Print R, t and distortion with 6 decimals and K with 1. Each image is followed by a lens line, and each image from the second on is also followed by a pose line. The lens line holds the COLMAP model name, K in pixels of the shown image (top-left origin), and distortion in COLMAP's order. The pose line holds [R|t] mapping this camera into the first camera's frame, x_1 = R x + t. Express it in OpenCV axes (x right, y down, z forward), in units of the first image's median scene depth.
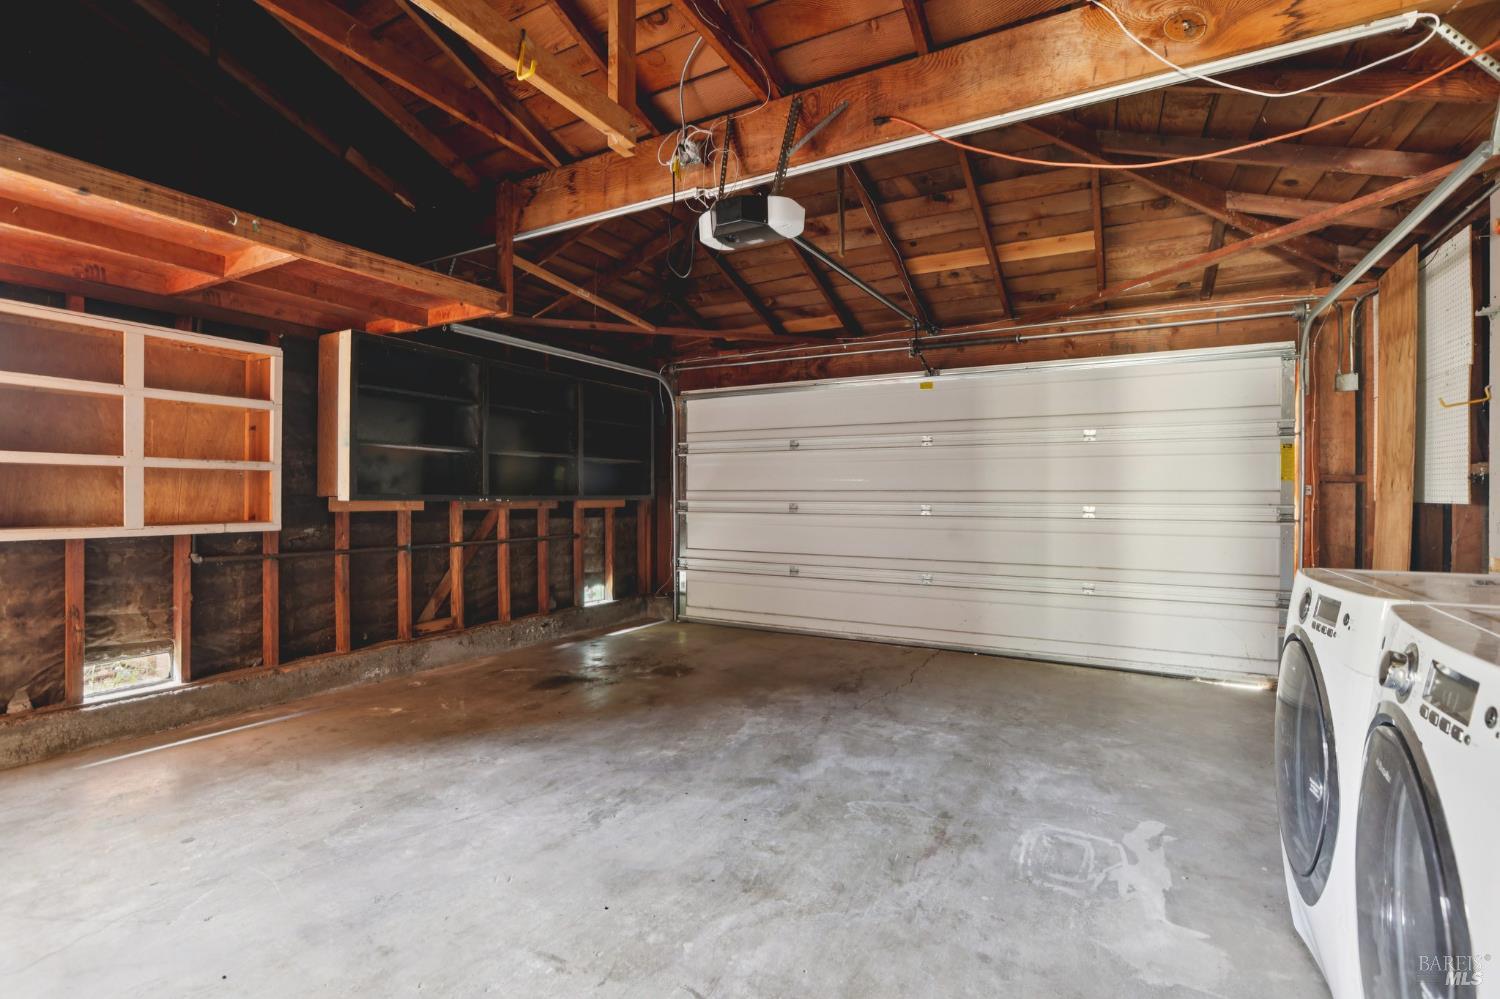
lens RADIAL K [[672.2, 0, 750.7], [0, 672.2, 496.4], [0, 0, 1]] dist [-0.006013, 0.000789]
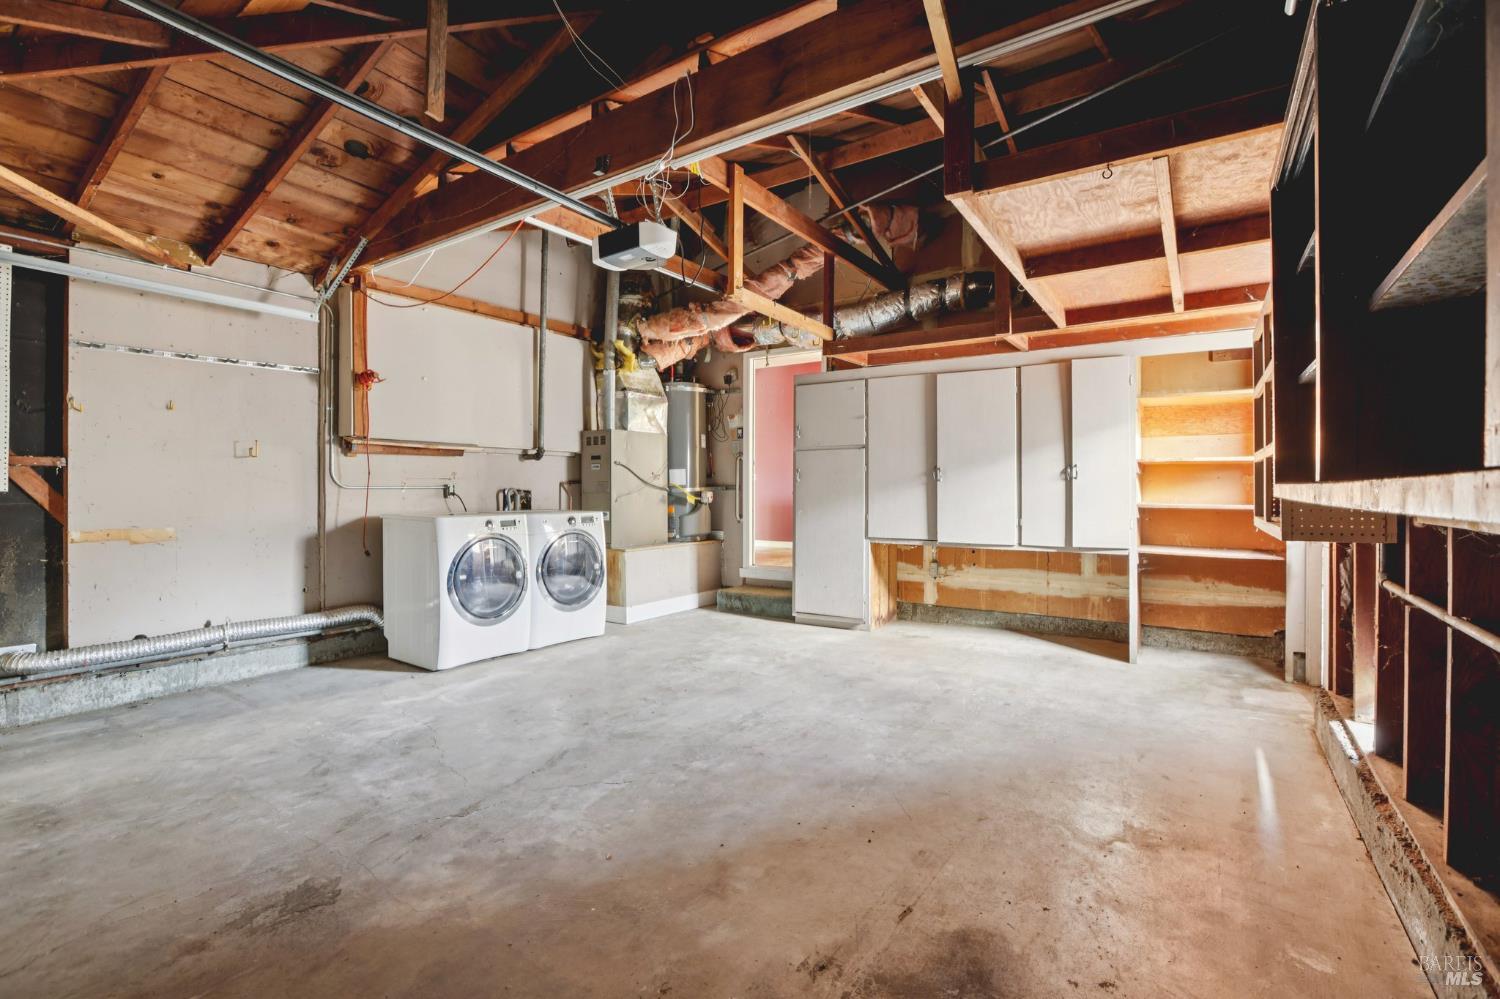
lens RADIAL K [[672.2, 0, 750.9], [0, 672.2, 494.7], [0, 0, 1]] dist [-0.006013, 0.000789]
pose [[-0.995516, -0.003292, 0.094541, -0.294601], [-0.002490, 0.999960, 0.008609, 0.003693], [-0.094566, 0.008335, -0.995484, 2.024074]]
